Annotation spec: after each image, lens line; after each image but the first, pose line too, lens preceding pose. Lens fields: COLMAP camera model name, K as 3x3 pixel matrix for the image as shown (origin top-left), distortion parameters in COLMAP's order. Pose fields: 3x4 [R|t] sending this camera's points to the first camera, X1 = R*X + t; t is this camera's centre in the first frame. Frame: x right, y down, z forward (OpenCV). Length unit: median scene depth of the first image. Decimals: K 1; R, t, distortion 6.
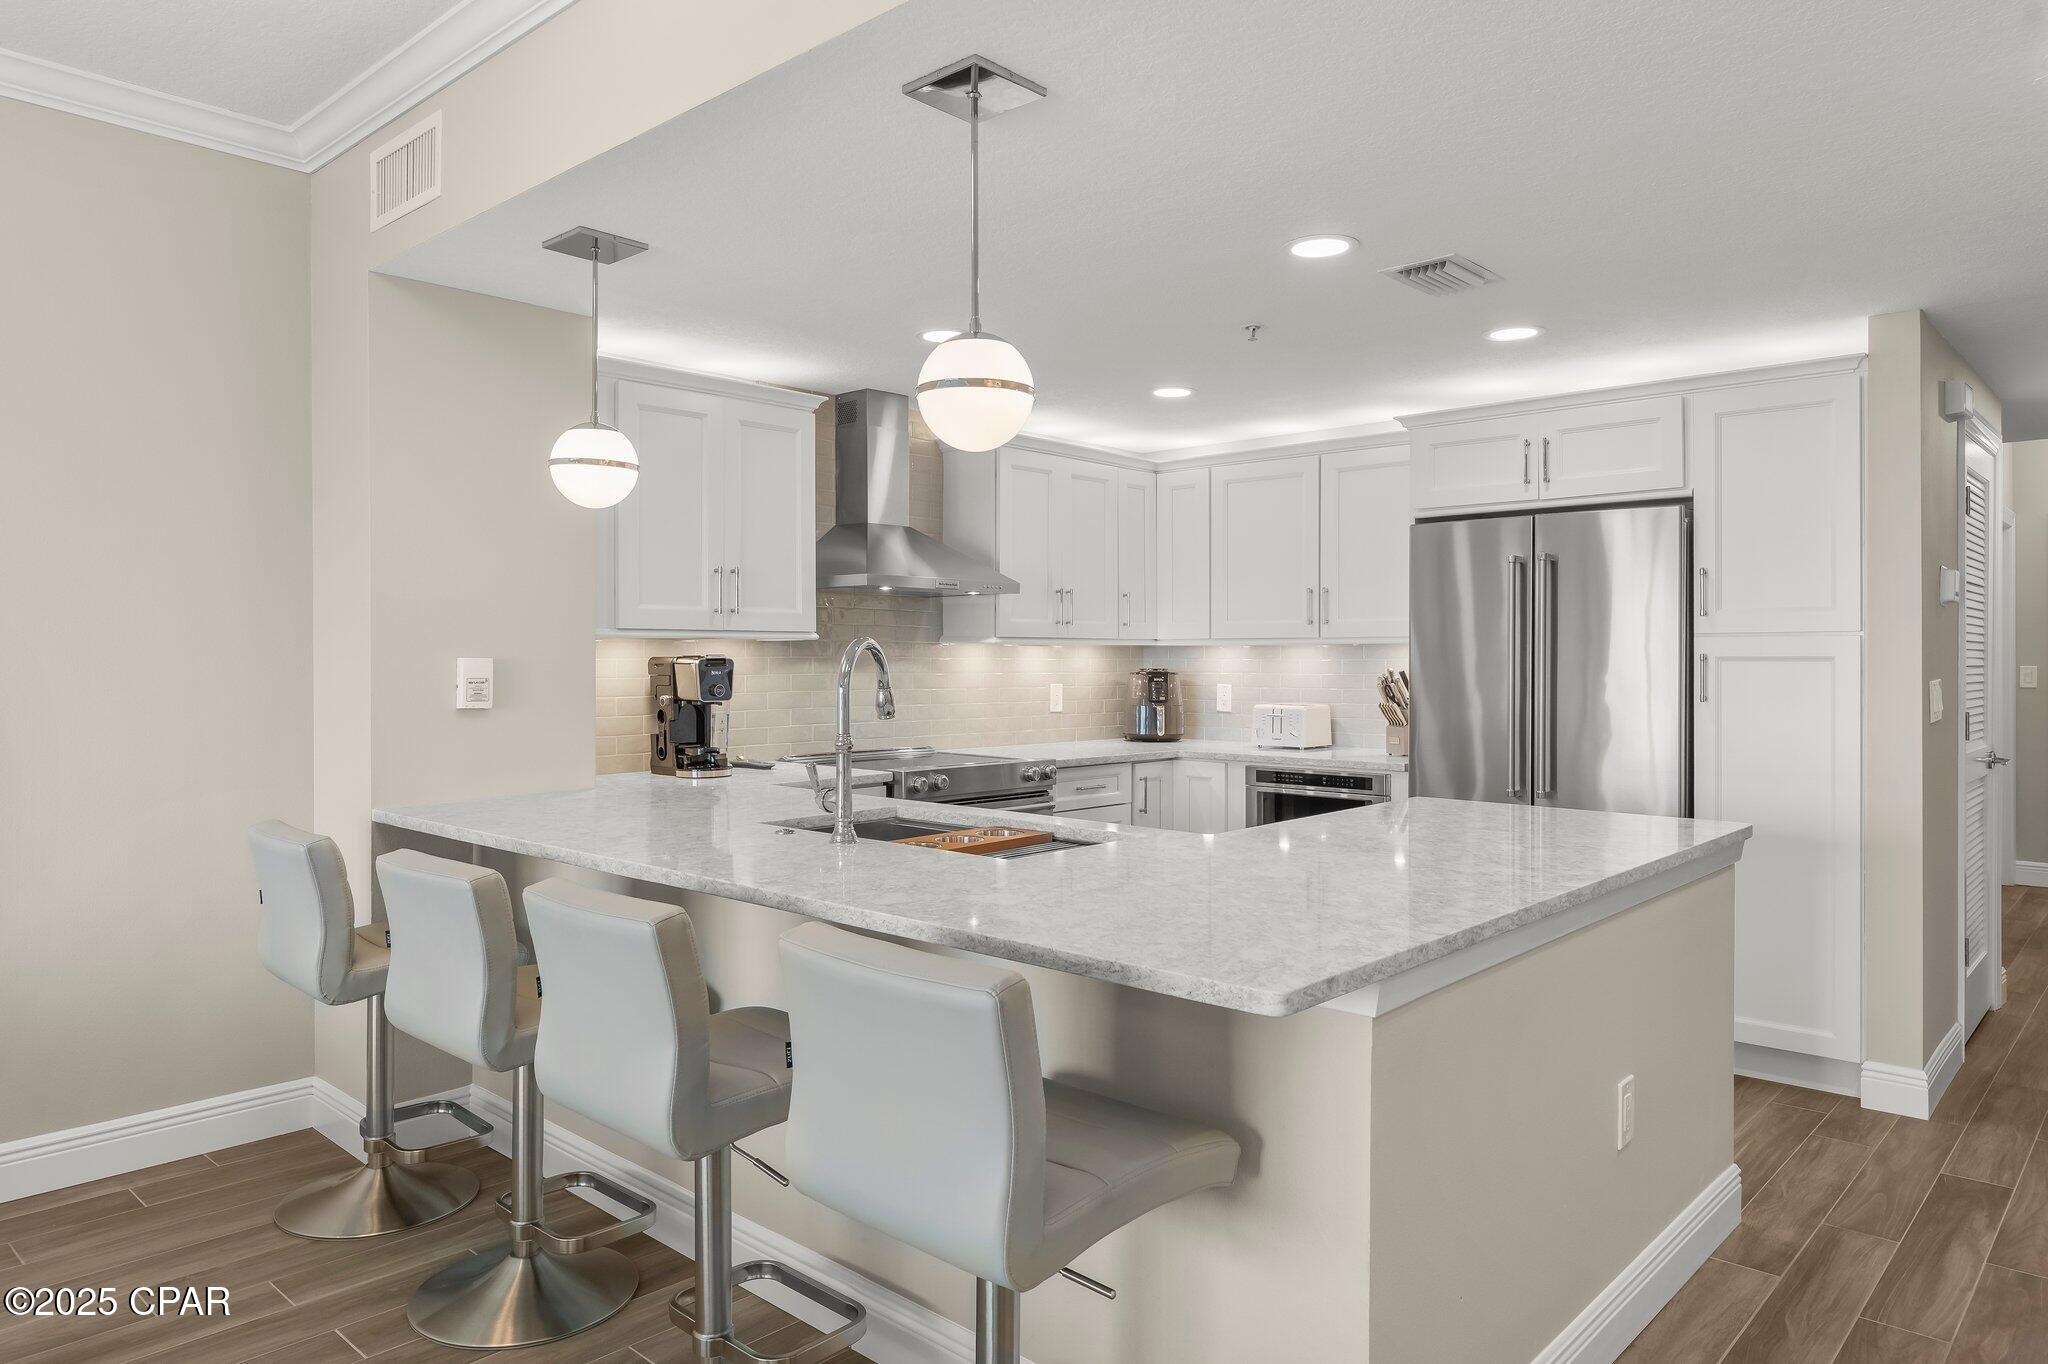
lens RADIAL K [[1332.3, 0, 1024.0], [0, 1332.3, 682.0], [0, 0, 1]] dist [-0.003801, -0.001103]
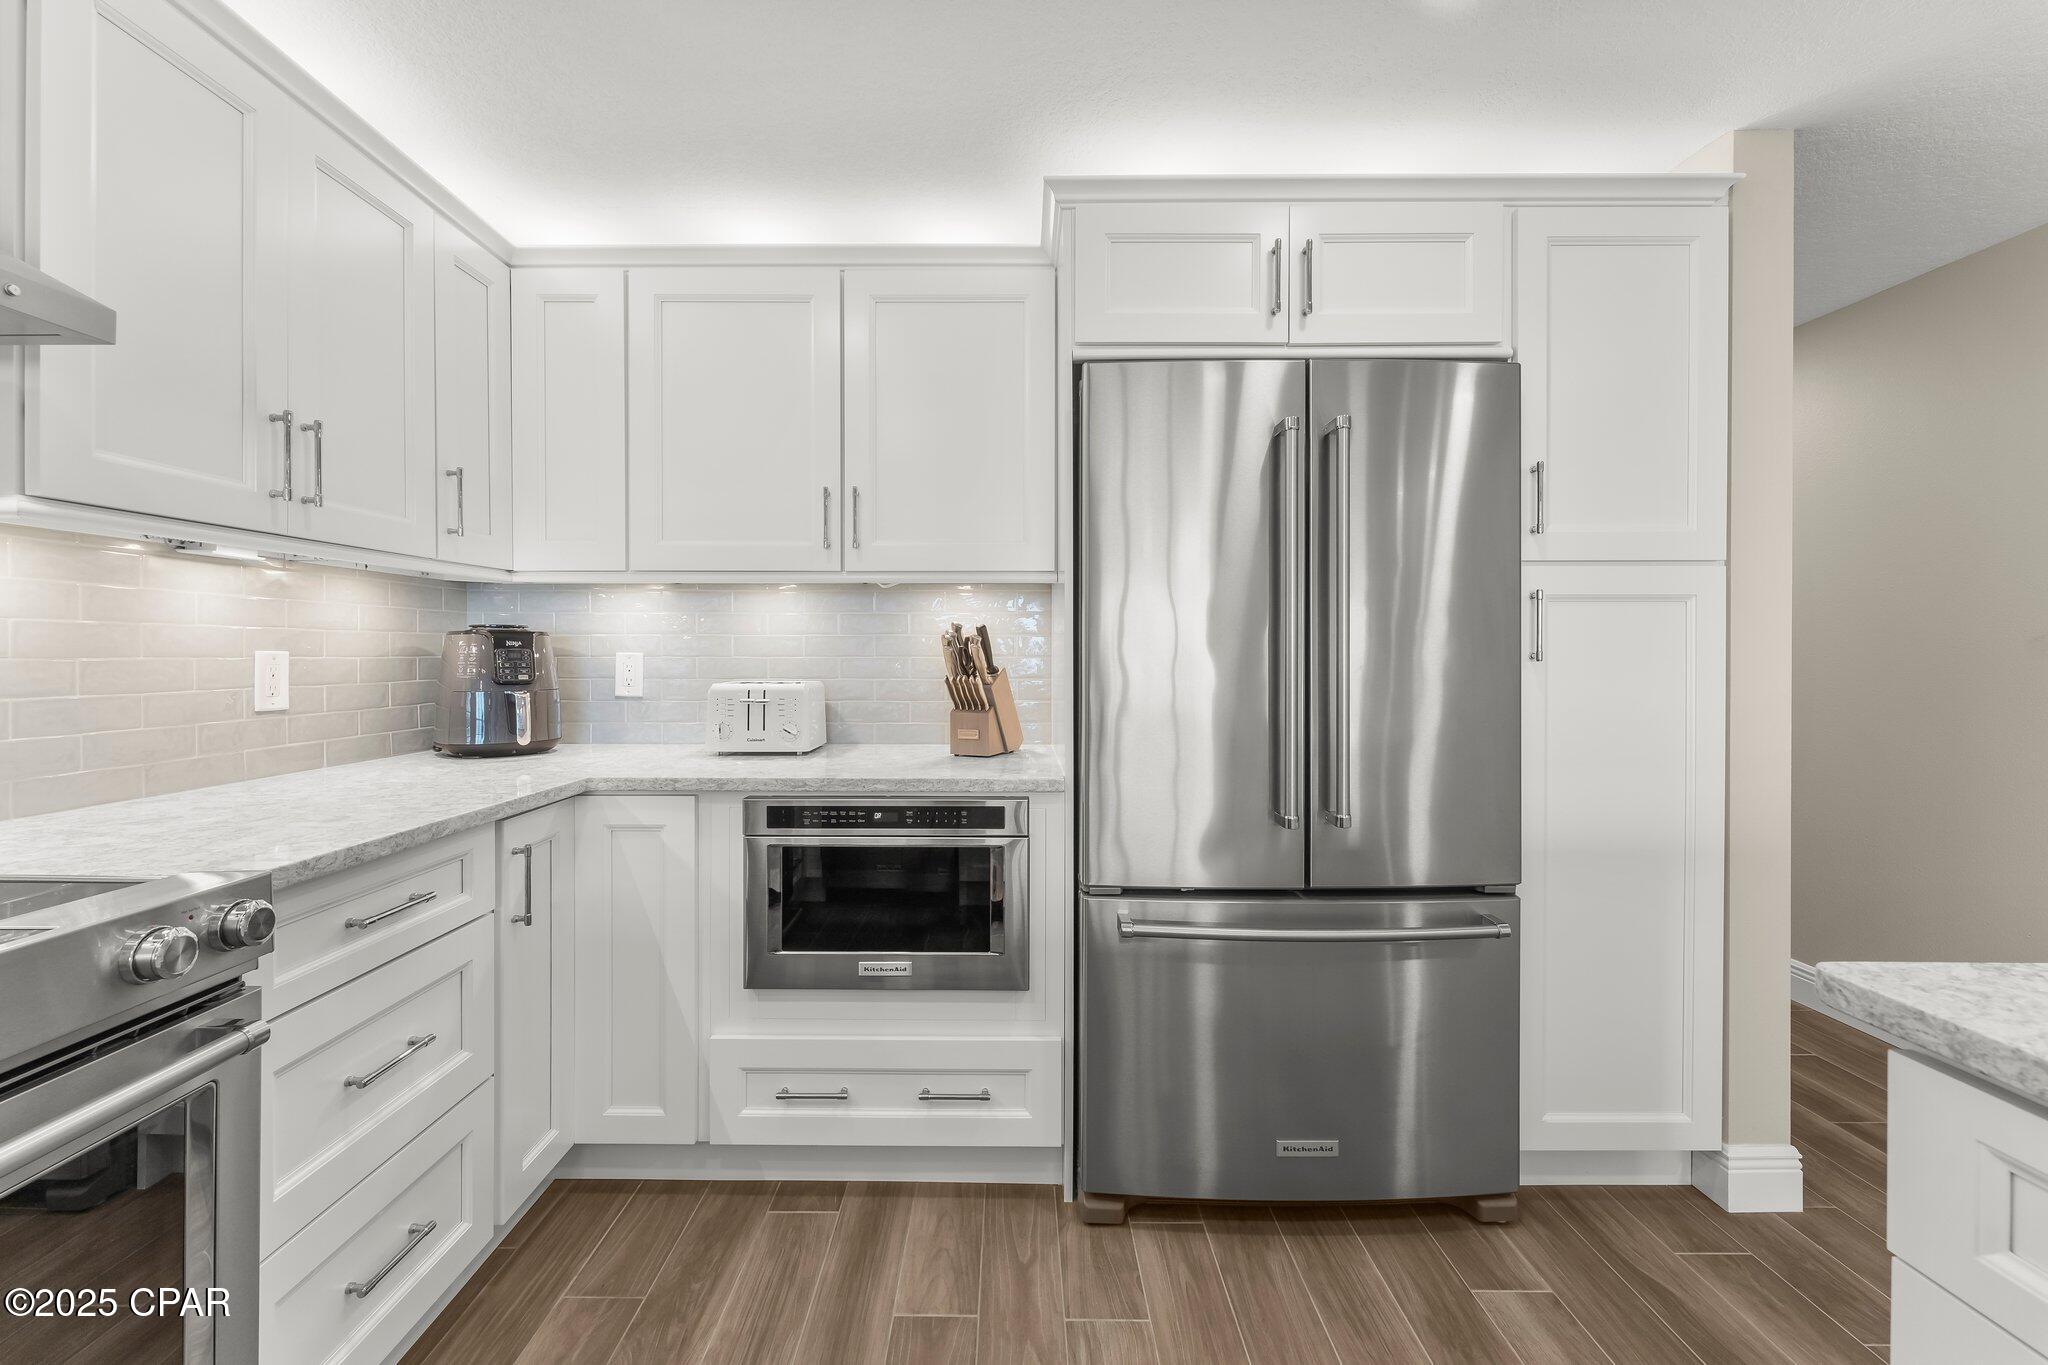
lens RADIAL K [[854.8, 0, 1009.0], [0, 854.8, 653.4], [0, 0, 1]] dist [-0.000020, -0.000902]
pose [[0.740571, -0.002212, 0.671974, 0.016726], [0.011564, 0.999888, -0.009454, 0.009460], [-0.671879, 0.014772, 0.740514, 0.702036]]
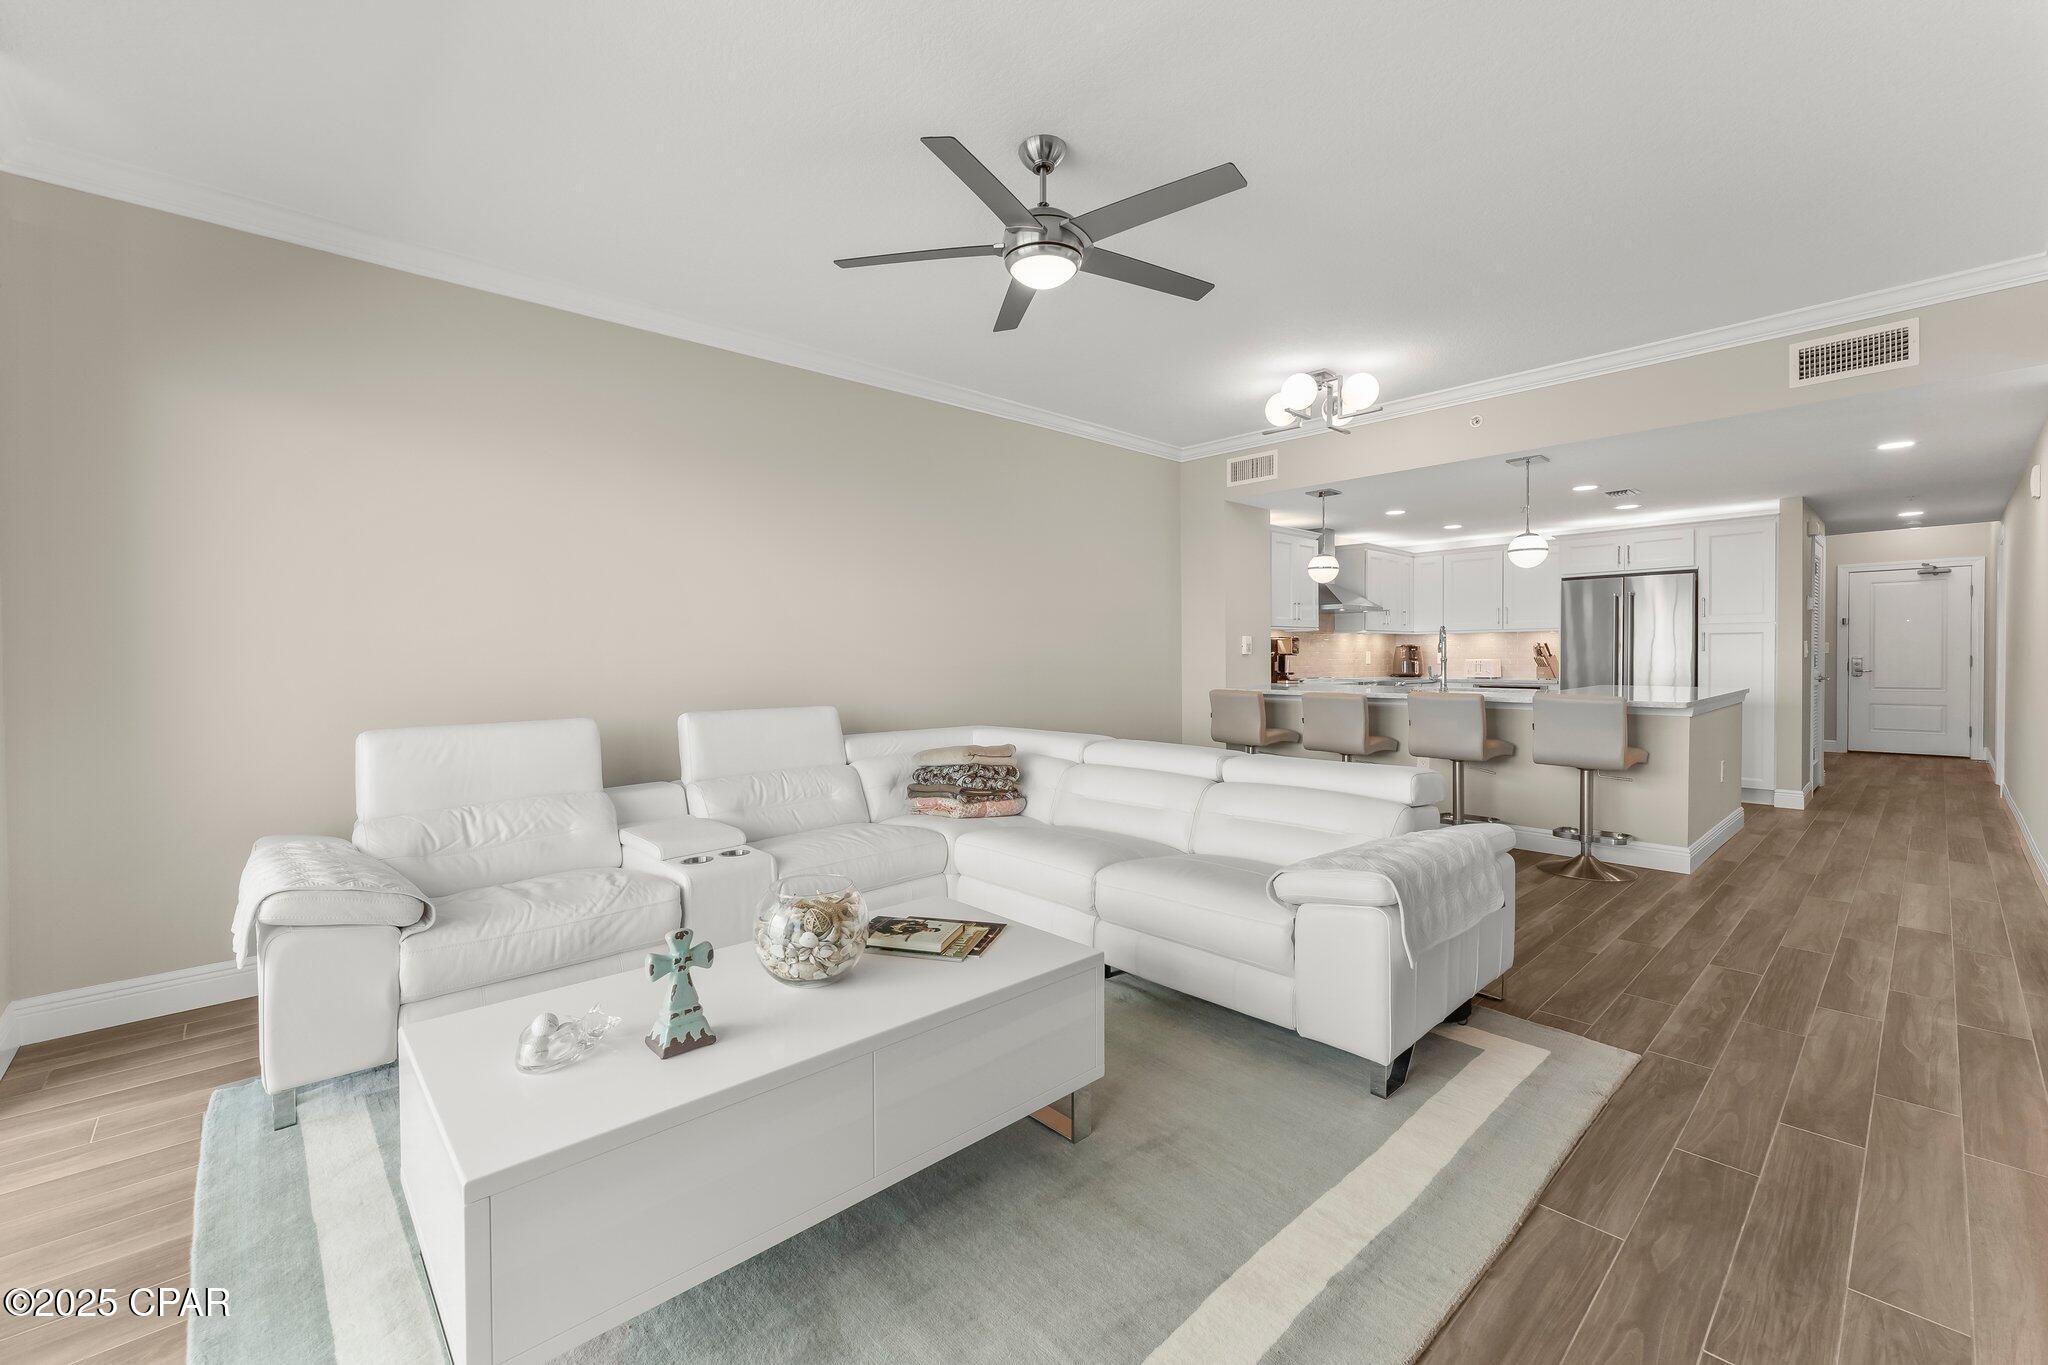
lens RADIAL K [[849.5, 0, 1017.8], [0, 849.5, 682.7], [0, 0, 1]] dist [-0.001174, -0.000259]
pose [[0.996278, -0.003975, -0.086112, -0.519745], [0.005033, 0.999915, 0.012065, 0.039387], [0.086057, -0.012454, 0.996212, -0.573115]]
